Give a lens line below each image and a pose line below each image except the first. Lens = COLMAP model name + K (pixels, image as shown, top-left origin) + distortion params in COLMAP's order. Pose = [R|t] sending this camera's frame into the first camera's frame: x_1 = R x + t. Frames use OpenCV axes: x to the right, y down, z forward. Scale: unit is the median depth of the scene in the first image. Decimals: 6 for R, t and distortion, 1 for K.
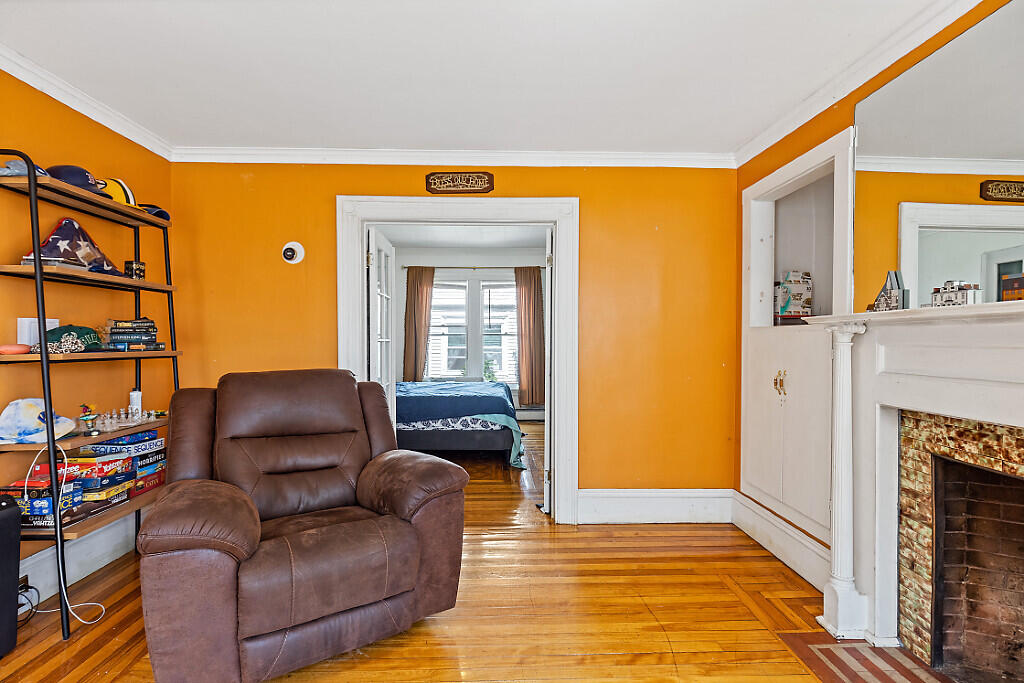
lens RADIAL K [[463.8, 0, 512.0], [0, 463.8, 341.5], [0, 0, 1]] dist [-0.001377, -0.000265]
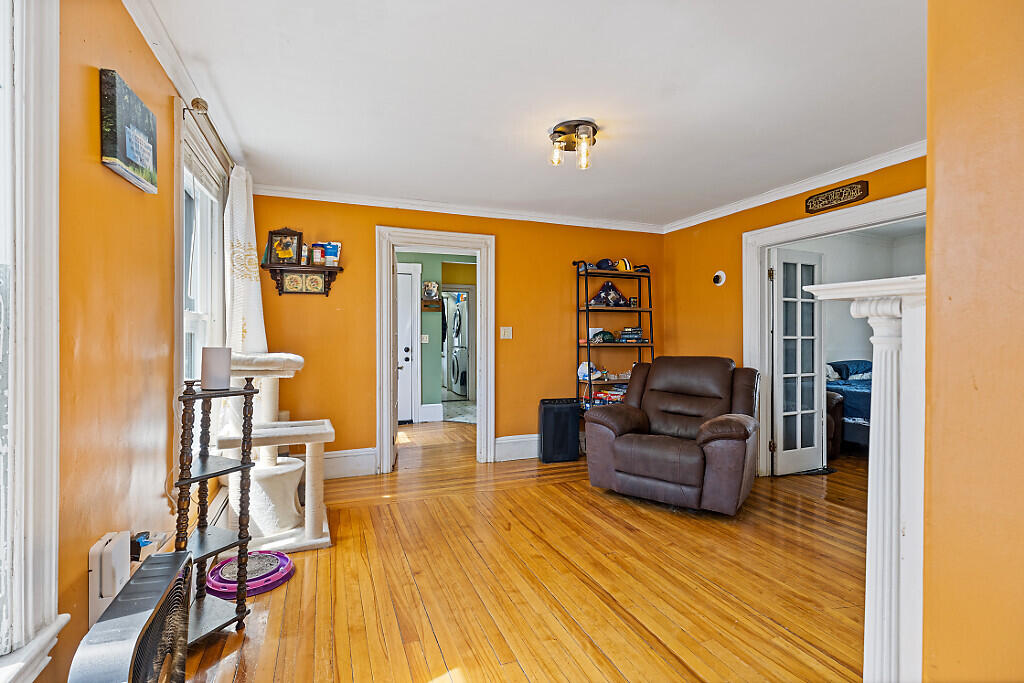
lens RADIAL K [[463.8, 0, 512.0], [0, 463.8, 341.5], [0, 0, 1]] dist [-0.001377, -0.000265]
pose [[0.348881, 0.007541, -0.937137, 0.883798], [-0.002799, 0.999972, 0.007005, 0.001364], [0.937163, 0.000179, 0.348892, -0.170019]]
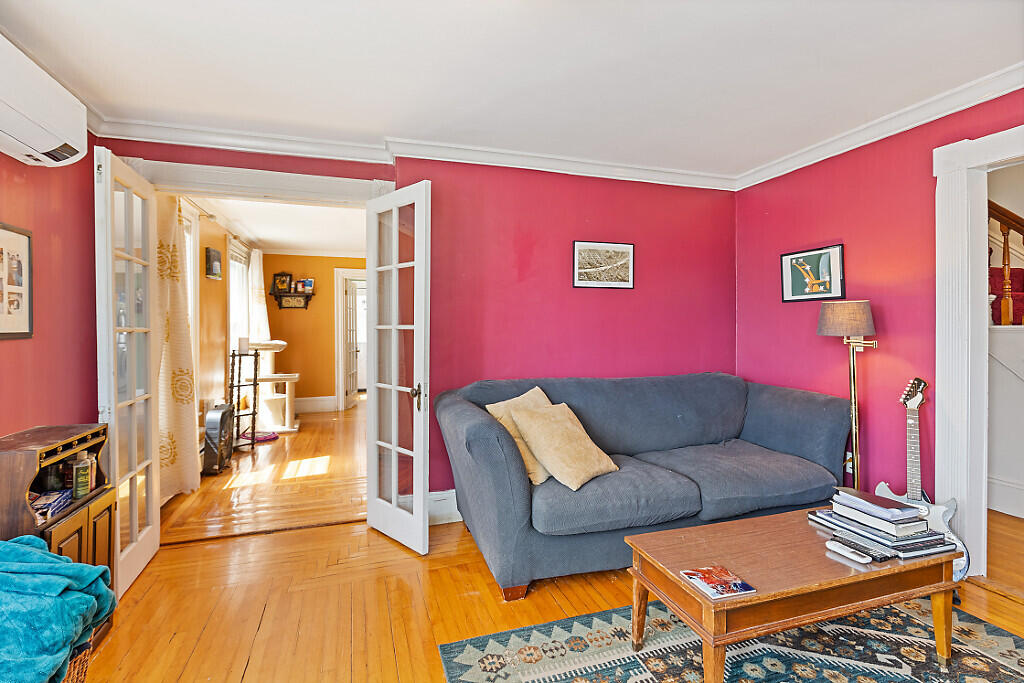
lens RADIAL K [[463.8, 0, 512.0], [0, 463.8, 341.5], [0, 0, 1]] dist [-0.001377, -0.000265]
pose [[0.294913, 0.019898, -0.955317, 1.979826], [-0.002599, 0.999796, 0.020023, -0.004241], [0.955521, -0.003422, 0.294905, 0.092166]]
